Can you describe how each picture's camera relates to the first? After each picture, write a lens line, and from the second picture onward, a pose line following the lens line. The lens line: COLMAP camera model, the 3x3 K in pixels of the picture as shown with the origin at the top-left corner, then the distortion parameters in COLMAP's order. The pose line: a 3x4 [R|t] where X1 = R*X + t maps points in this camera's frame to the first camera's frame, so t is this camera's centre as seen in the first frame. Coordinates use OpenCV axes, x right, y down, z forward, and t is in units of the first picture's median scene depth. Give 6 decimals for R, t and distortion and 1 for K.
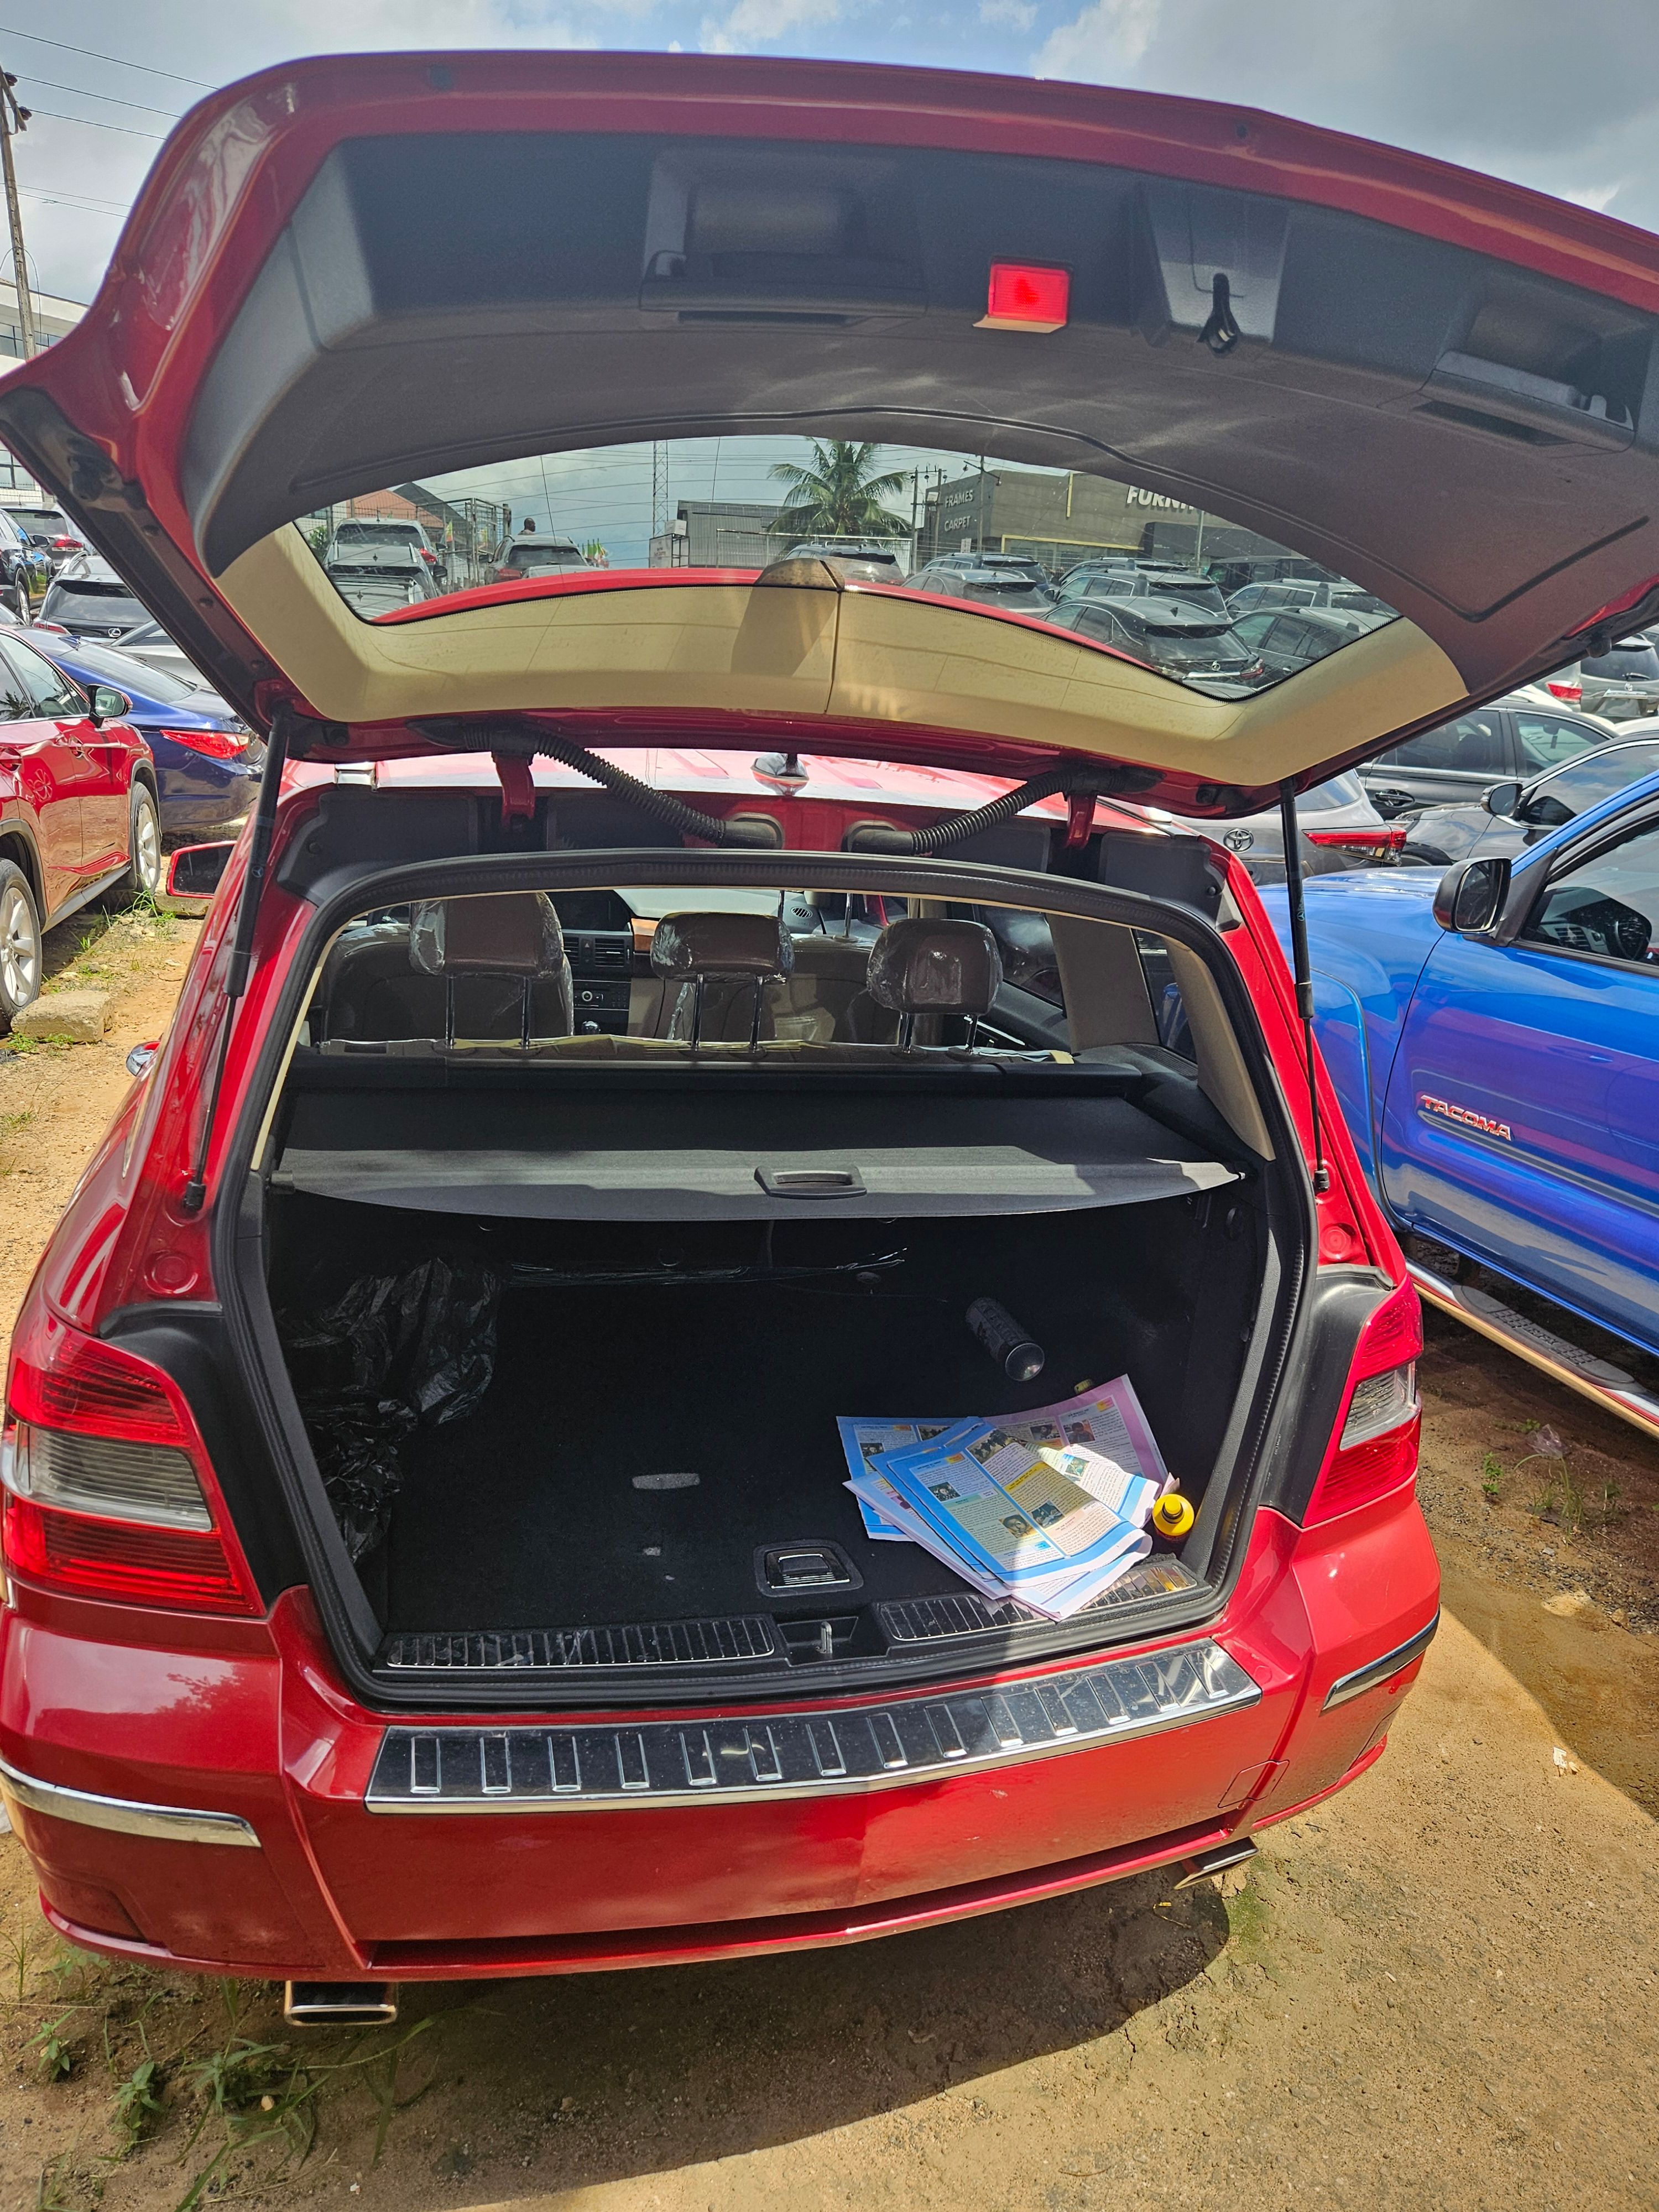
lens RADIAL K [[1500.1, 0, 841.5], [0, 1500.1, 1107.3], [0, 0, 1]] dist [0.051236, -0.043846]
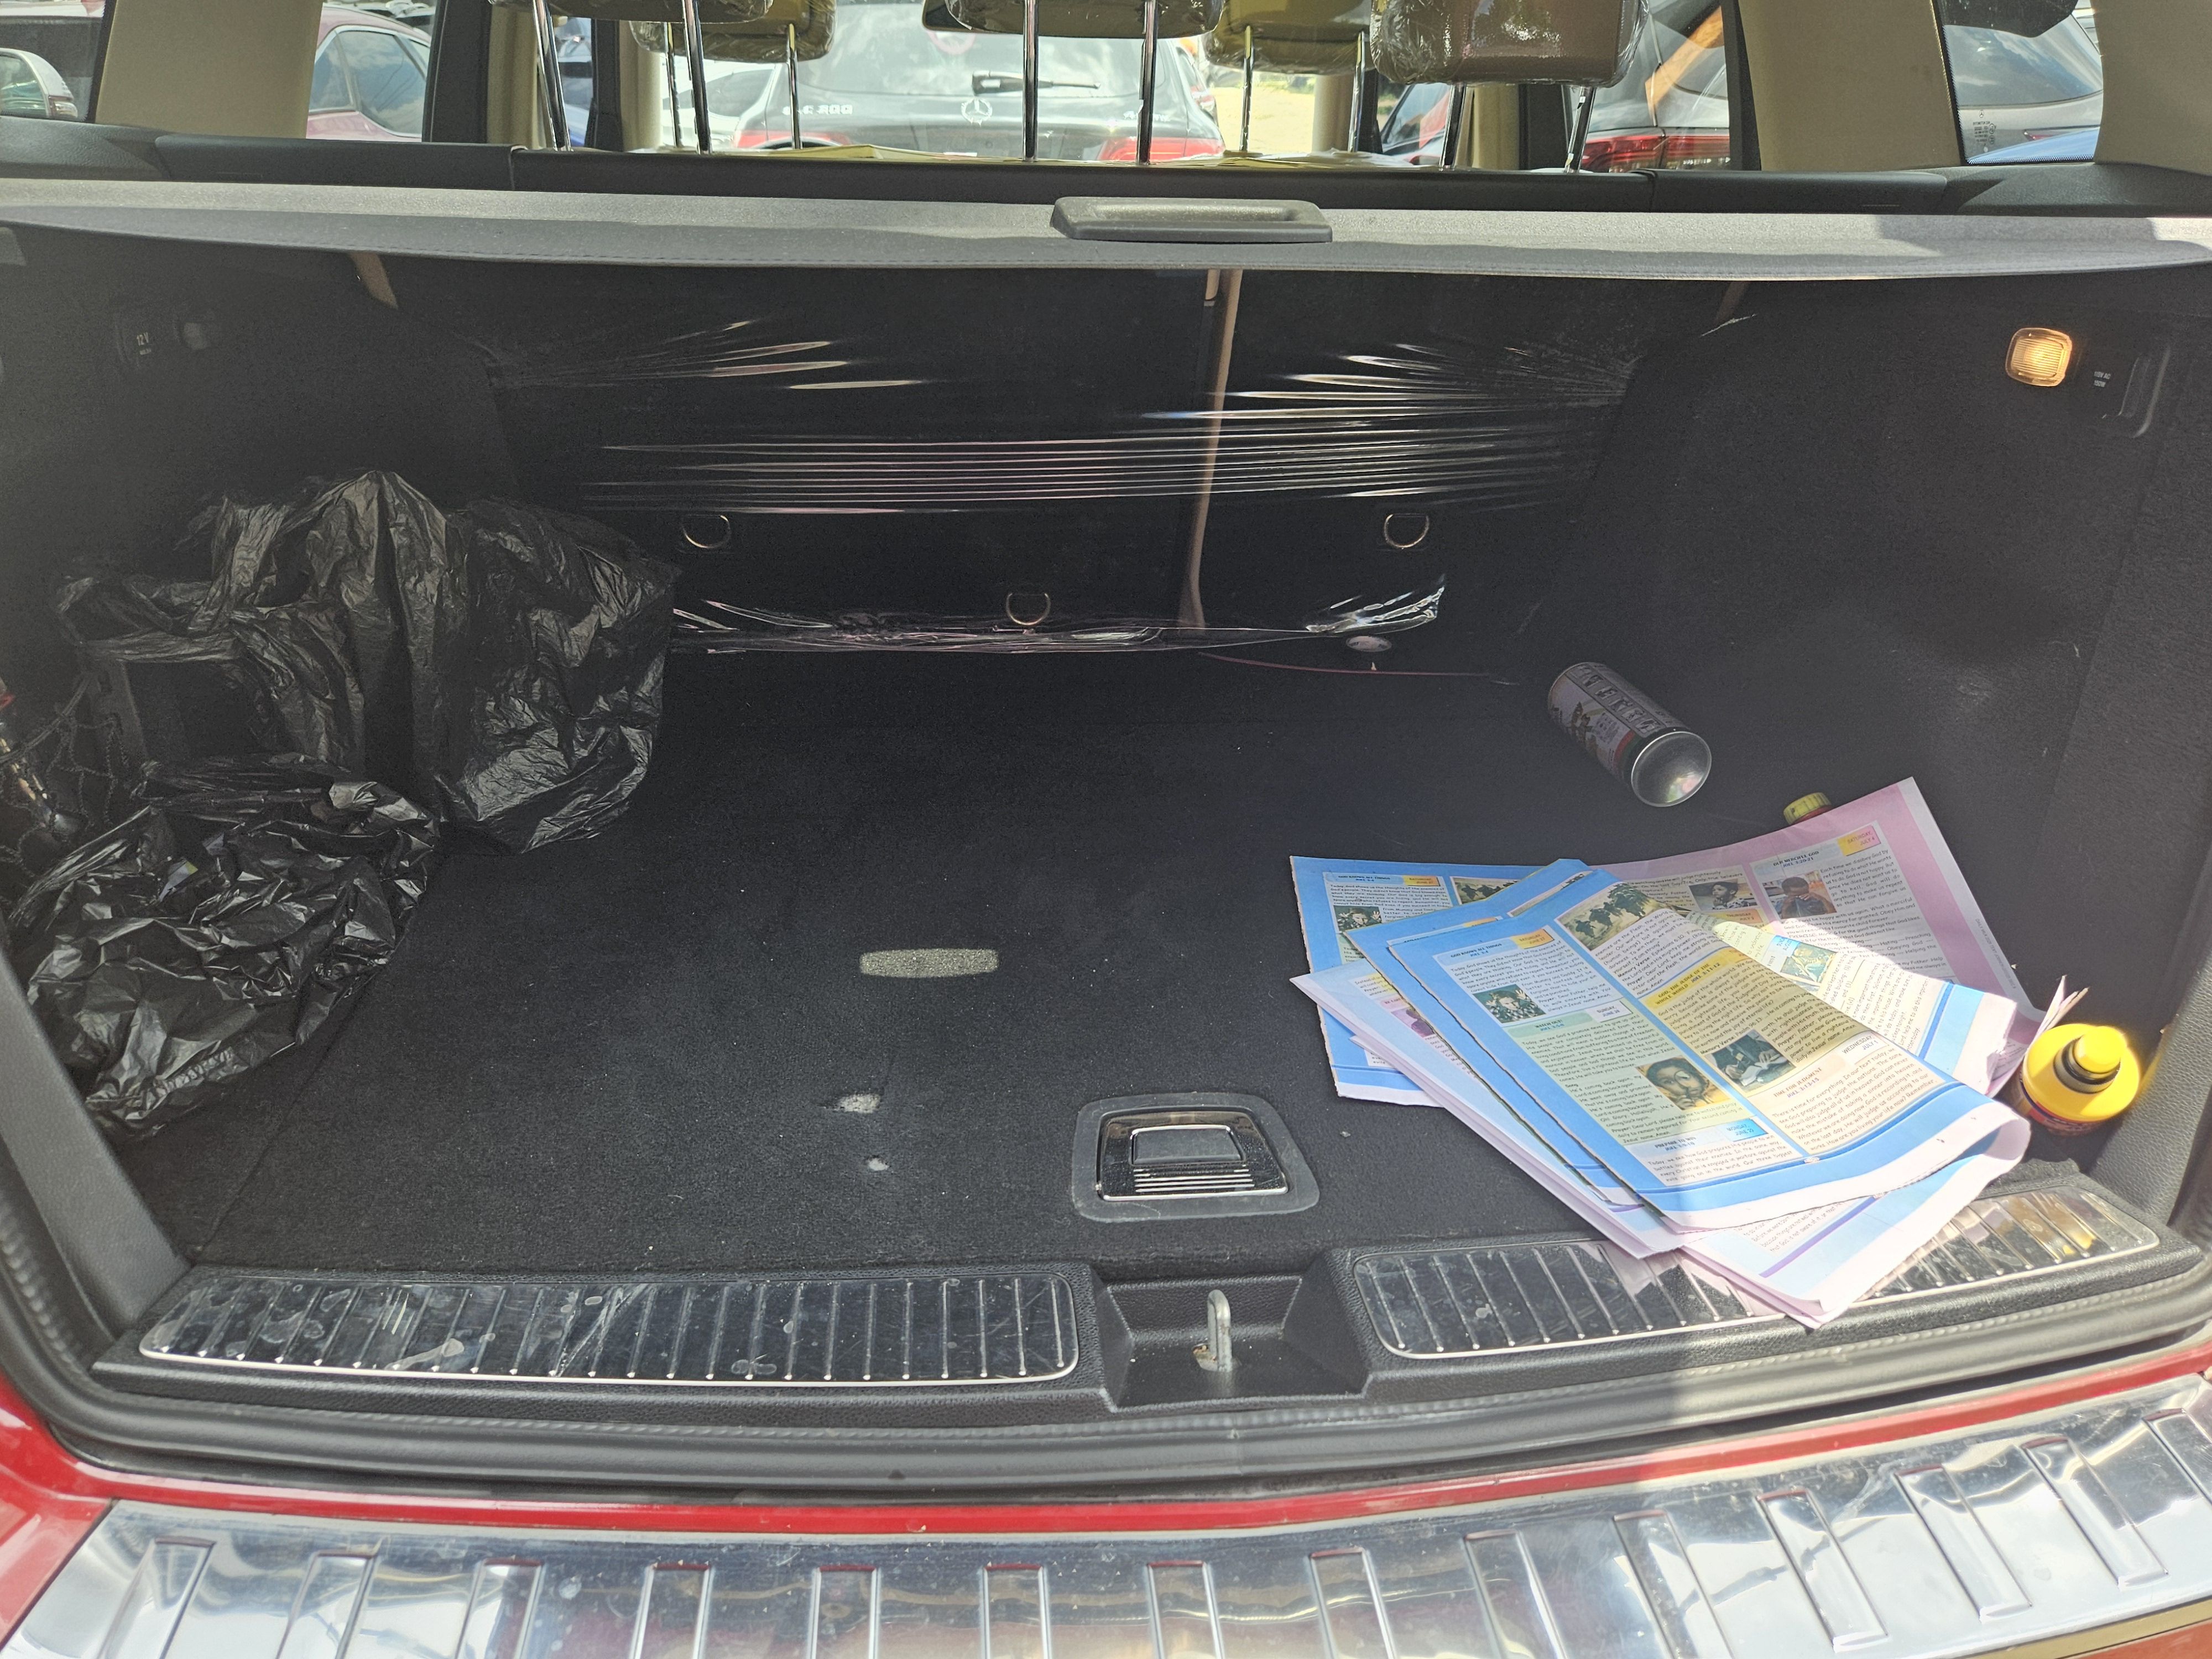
lens RADIAL K [[1500.1, 0, 1087.4], [0, 1500.1, 828.0], [0, 0, 1]] dist [0.051236, -0.043846]
pose [[0.982031, 0.009985, -0.188456, 0.028027], [0.013853, 0.992091, 0.124752, 0.145943], [0.188211, -0.125121, 0.974126, 0.544194]]
